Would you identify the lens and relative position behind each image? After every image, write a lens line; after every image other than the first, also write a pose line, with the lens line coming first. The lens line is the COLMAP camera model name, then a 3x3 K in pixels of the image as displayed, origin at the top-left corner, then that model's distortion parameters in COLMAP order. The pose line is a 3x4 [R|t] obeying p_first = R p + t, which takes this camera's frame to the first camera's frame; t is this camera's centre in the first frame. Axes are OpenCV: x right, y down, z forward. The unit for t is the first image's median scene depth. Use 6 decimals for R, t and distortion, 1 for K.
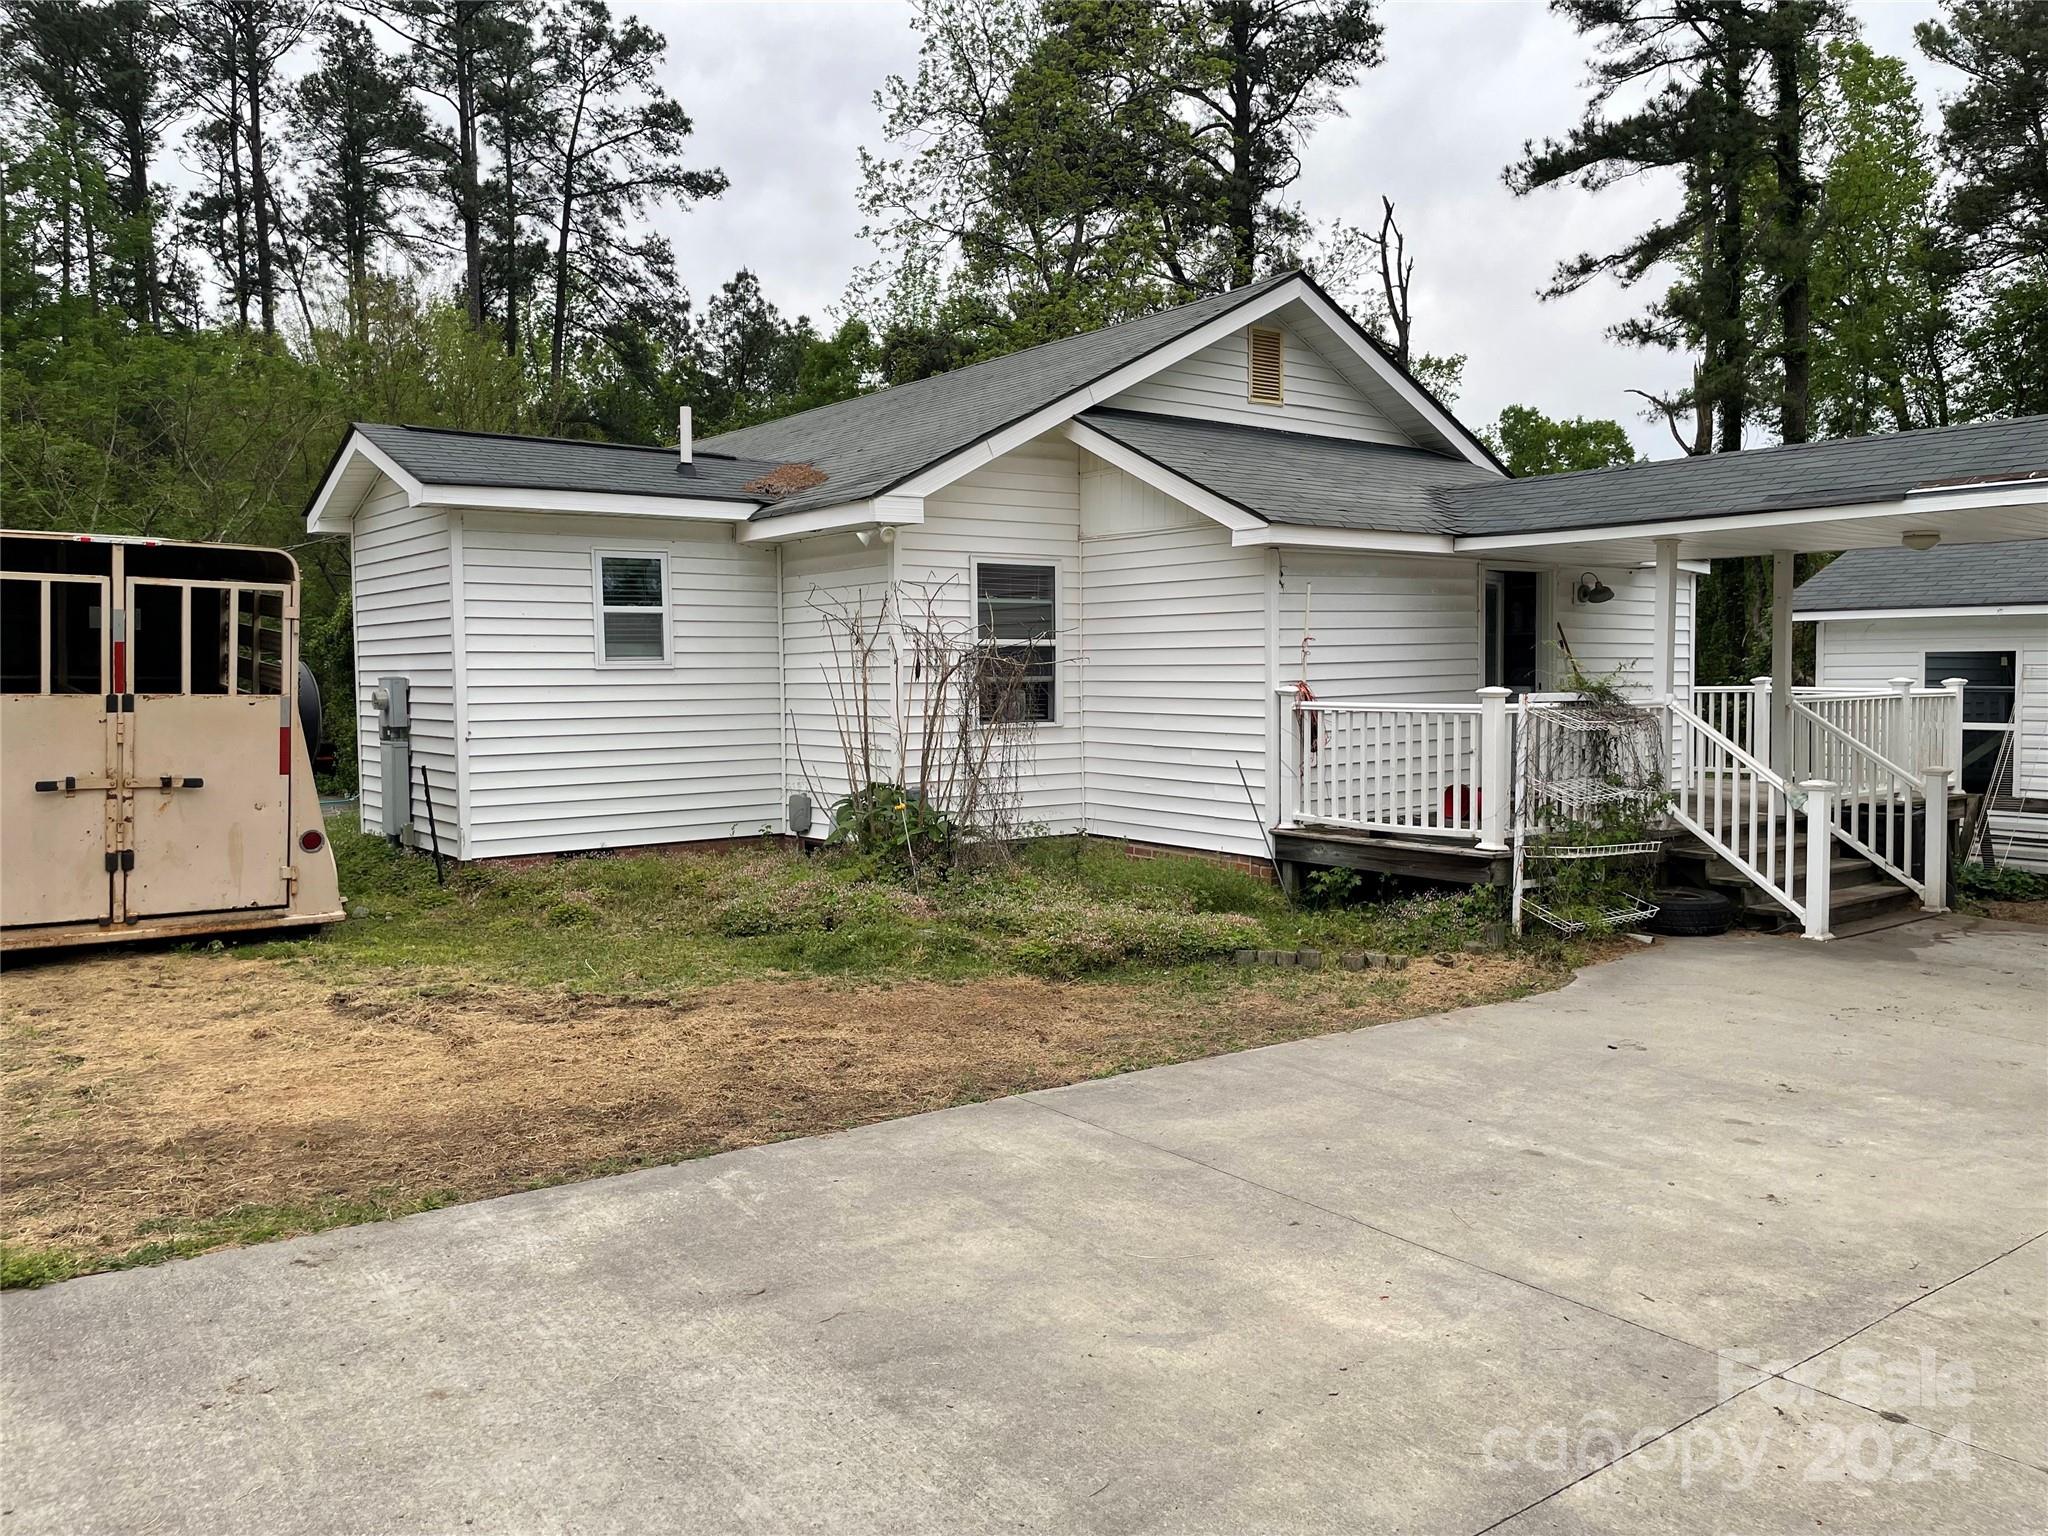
lens RADIAL K [[1585.1, 0, 1022.3], [0, 1585.1, 760.3], [0, 0, 1]] dist [-0.028420, -0.006455]
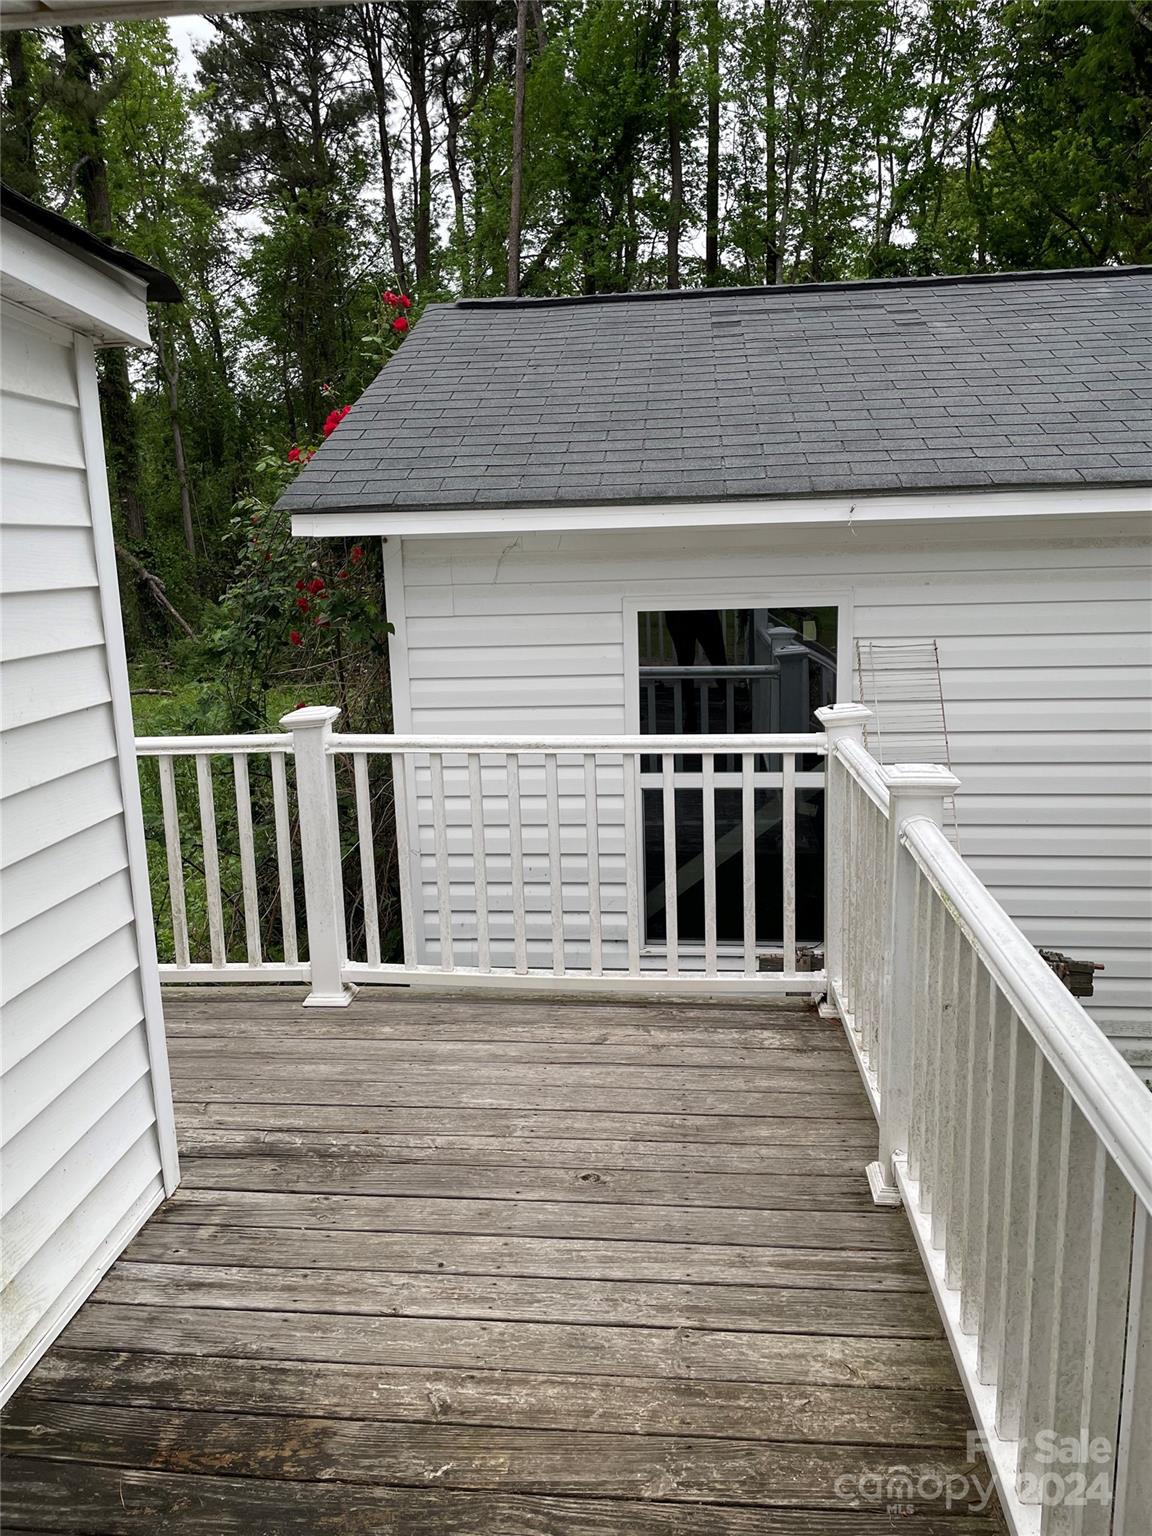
lens RADIAL K [[1188.8, 0, 571.1], [0, 1188.8, 769.3], [0, 0, 1]] dist [-0.028420, -0.006455]
pose [[0.671332, -0.151103, 0.725590, 0.308808], [0.062068, 0.987020, 0.148118, -0.071855], [-0.738553, -0.054400, 0.671997, 0.757290]]
